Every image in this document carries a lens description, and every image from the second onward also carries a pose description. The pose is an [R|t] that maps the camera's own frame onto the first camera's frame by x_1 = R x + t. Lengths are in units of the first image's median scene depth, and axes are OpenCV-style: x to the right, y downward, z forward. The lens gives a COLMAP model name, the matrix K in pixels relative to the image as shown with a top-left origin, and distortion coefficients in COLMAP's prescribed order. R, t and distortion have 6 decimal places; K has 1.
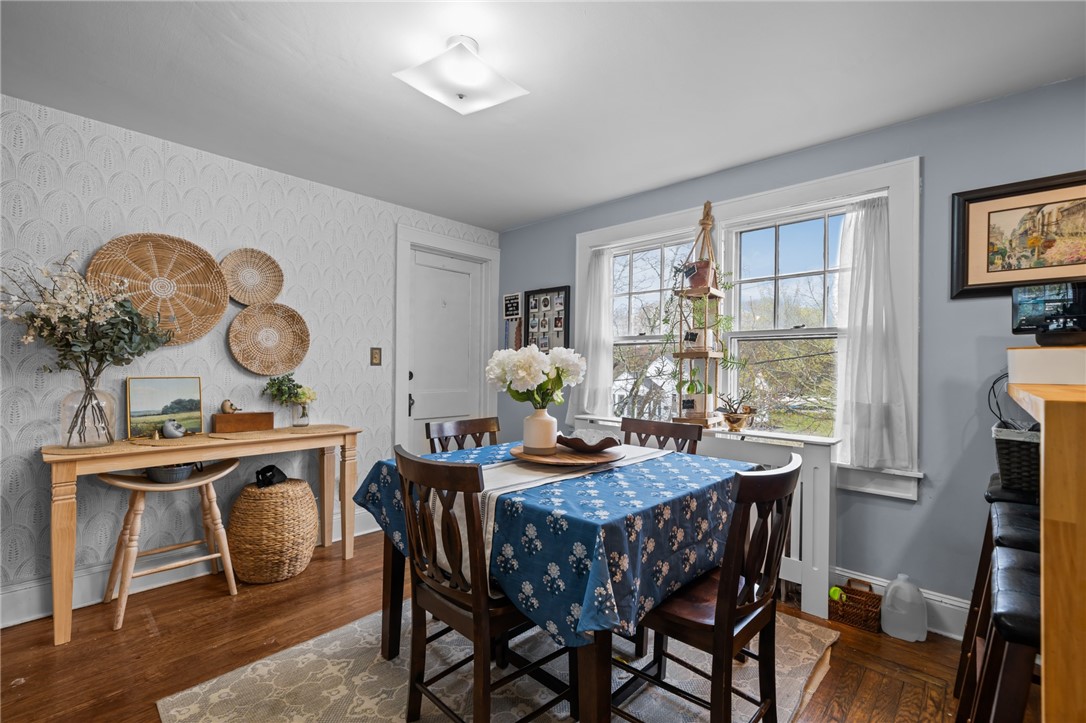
lens RADIAL K [[485.4, 0, 530.4], [0, 485.4, 368.4], [0, 0, 1]] dist [0.001137, -0.000508]
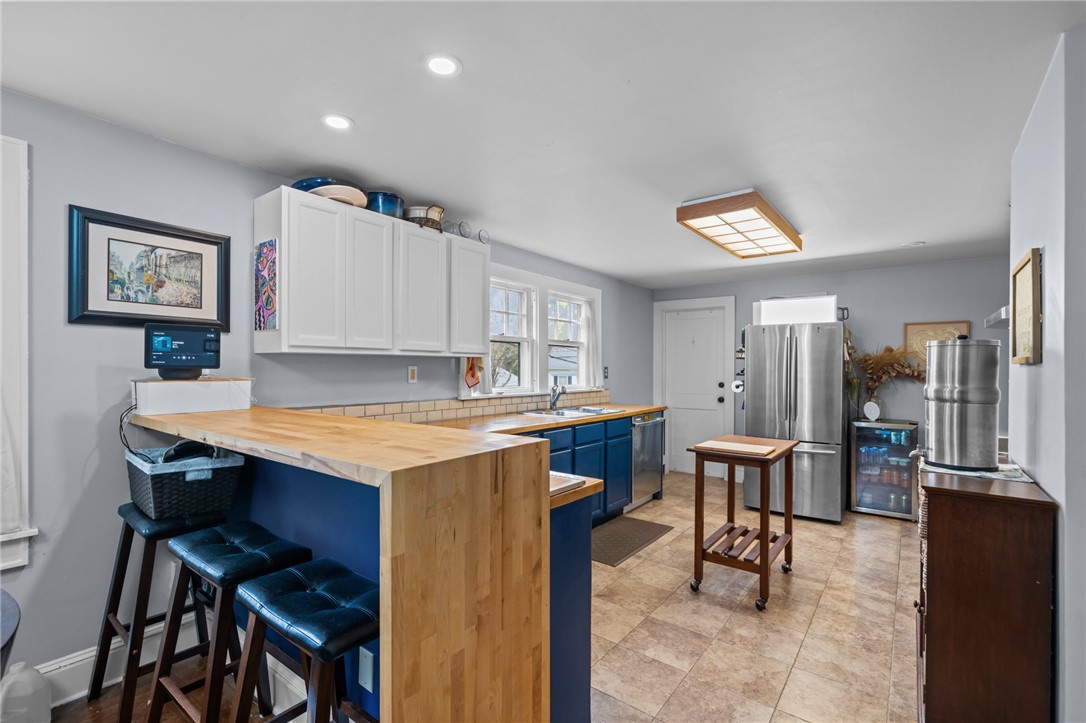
lens RADIAL K [[485.4, 0, 536.1], [0, 485.4, 369.2], [0, 0, 1]] dist [0.001137, -0.000508]
pose [[-0.104874, -0.014913, 0.994374, -0.101701], [-0.009375, 0.999858, 0.014006, -0.073883], [-0.994441, -0.007853, -0.104999, 0.227919]]
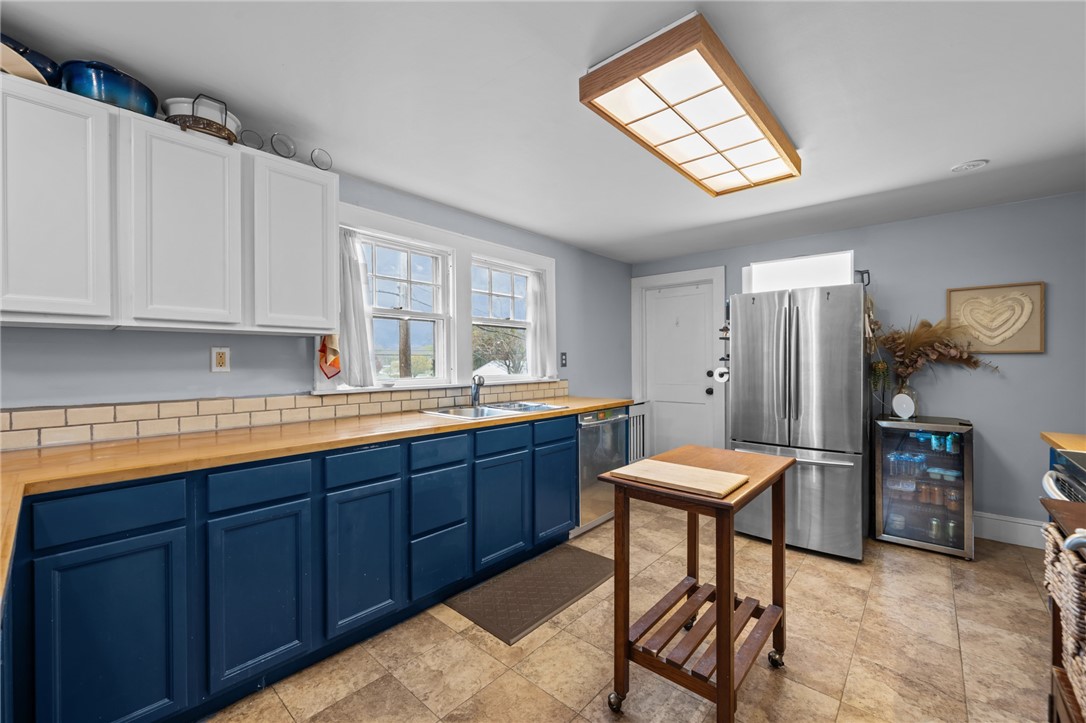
lens RADIAL K [[443.1, 0, 535.9], [0, 443.1, 363.7], [0, 0, 1]] dist [-0.002903, 0.000244]
pose [[-0.039425, -0.016601, 0.999085, 0.417267], [0.000760, 0.999861, 0.016643, -0.041593], [-0.999222, 0.001416, -0.039407, -0.166124]]
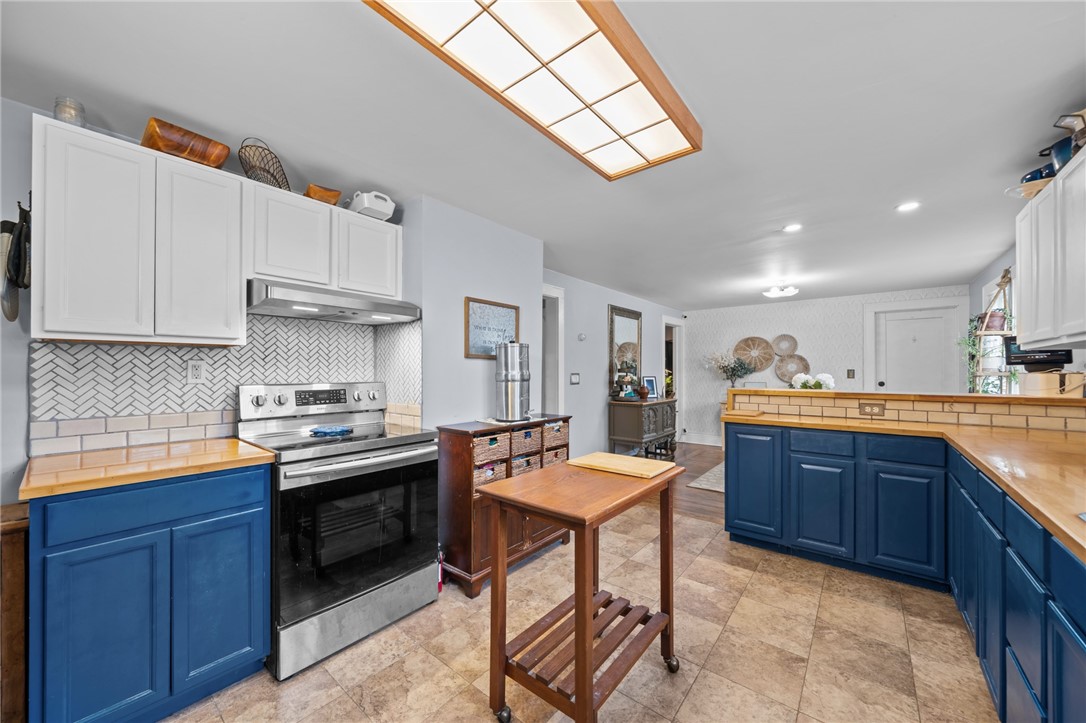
lens RADIAL K [[398.0, 0, 541.1], [0, 398.0, 368.6], [0, 0, 1]] dist [0.003954, -0.000117]
pose [[0.083127, -0.016464, -0.996403, 1.823840], [0.000521, 0.999864, -0.016477, -0.029076], [0.996539, 0.000850, 0.083124, -0.622017]]
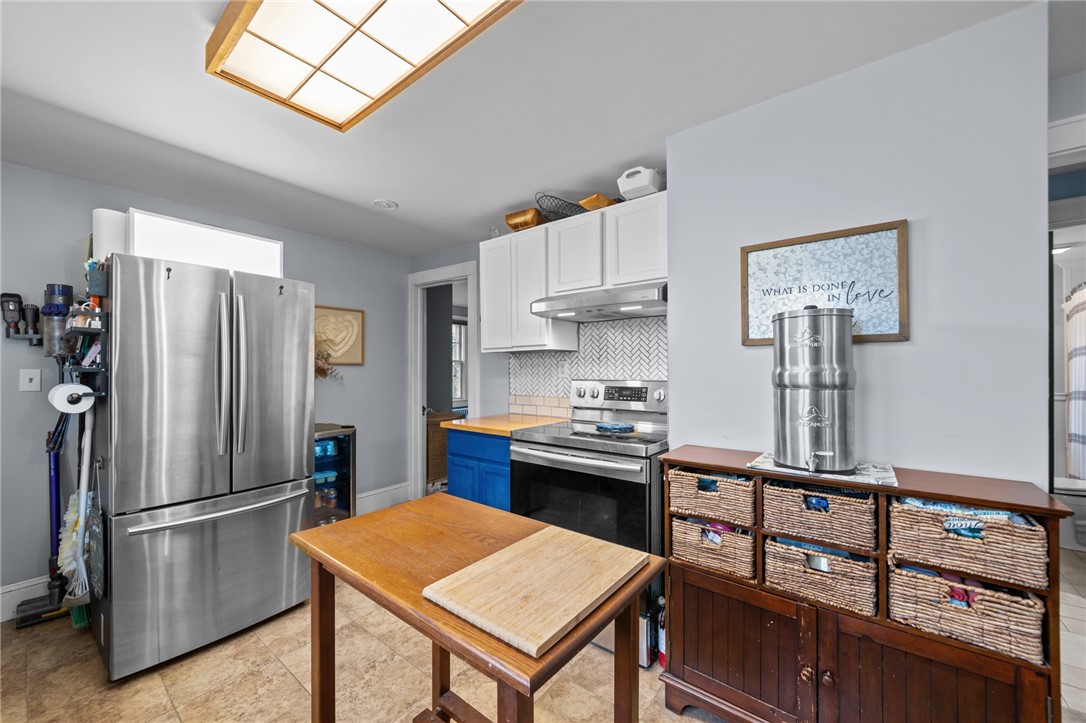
lens RADIAL K [[426.3, 0, 541.1], [0, 426.3, 367.8], [0, 0, 1]] dist [-0.006978, -0.000233]
pose [[-0.996834, -0.006912, -0.079208, 1.099885], [-0.006581, 0.999969, -0.004437, -0.034827], [0.079236, -0.003901, -0.996848, -0.030876]]
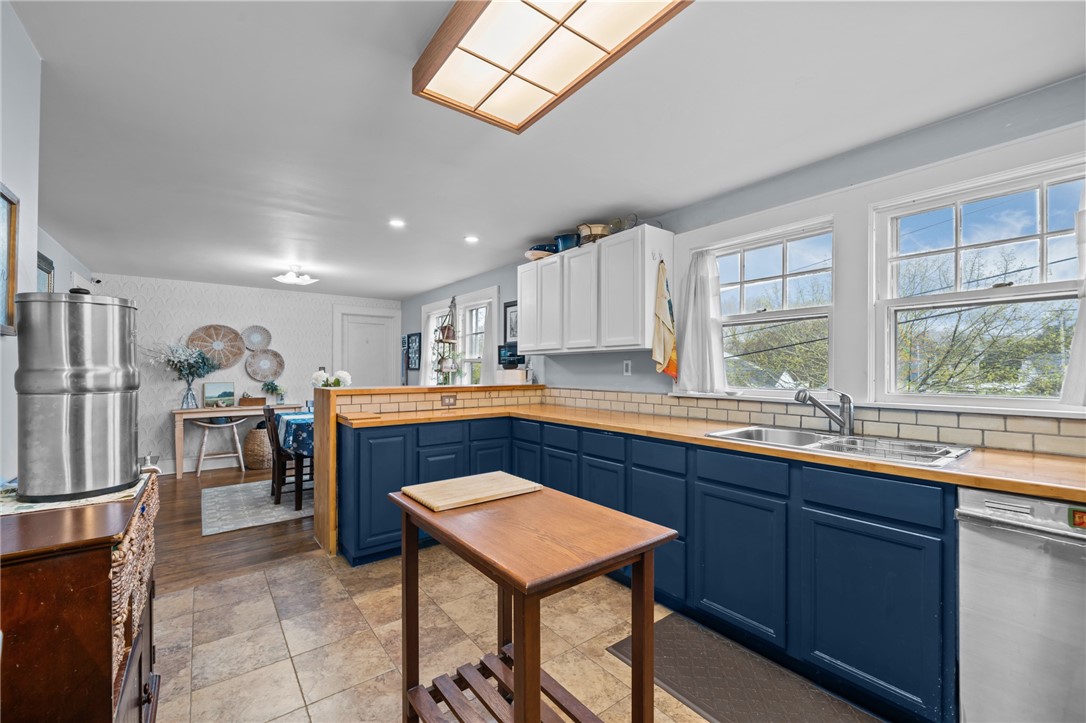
lens RADIAL K [[443.1, 0, 532.4], [0, 443.1, 369.5], [0, 0, 1]] dist [-0.002903, 0.000244]
pose [[0.986956, -0.009831, -0.160690, 1.266086], [0.009762, 0.999952, -0.001221, -0.031462], [0.160694, -0.000364, 0.987004, -1.027345]]
